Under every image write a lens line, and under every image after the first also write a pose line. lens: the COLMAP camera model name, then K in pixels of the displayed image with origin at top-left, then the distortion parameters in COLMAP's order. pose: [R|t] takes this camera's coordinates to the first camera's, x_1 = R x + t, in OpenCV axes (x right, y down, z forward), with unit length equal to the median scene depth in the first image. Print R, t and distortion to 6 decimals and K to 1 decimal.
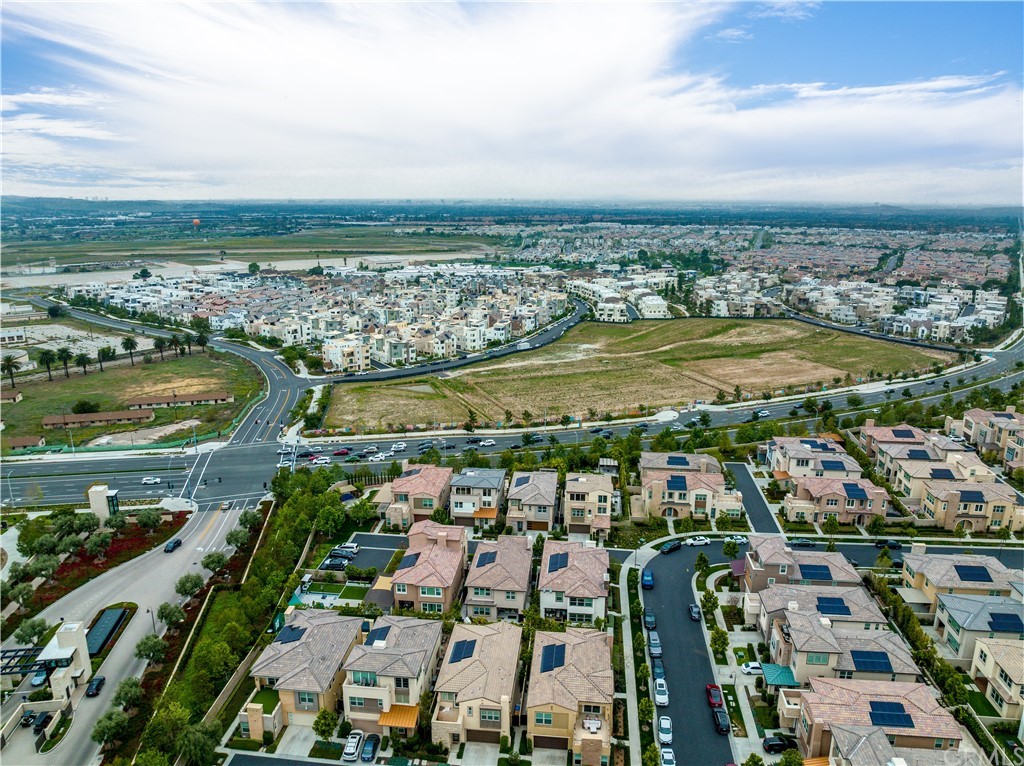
lens RADIAL K [[704.2, 0, 510.6], [0, 704.2, 382.4], [0, 0, 1]] dist [-0.038176, -0.003343]
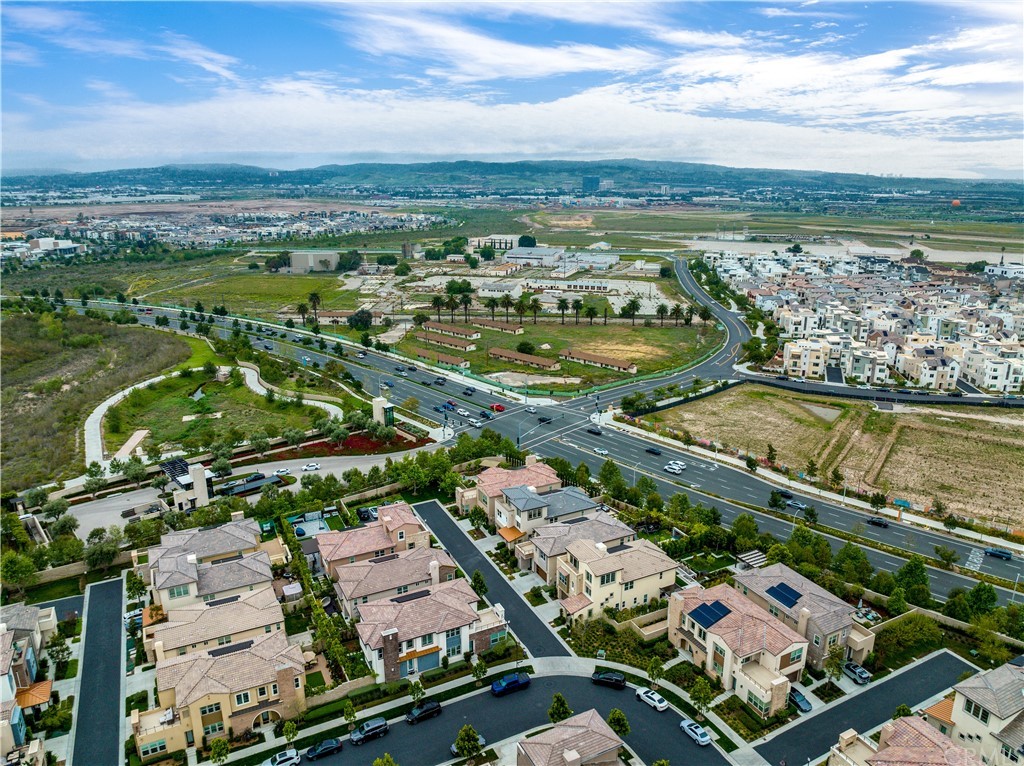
lens RADIAL K [[704.2, 0, 511.0], [0, 704.2, 384.8], [0, 0, 1]] dist [-0.038176, -0.003343]
pose [[0.555955, 0.240420, -0.795684, 0.266212], [-0.213282, 0.966469, 0.143000, -0.052276], [0.803384, 0.090203, 0.588590, 0.194857]]
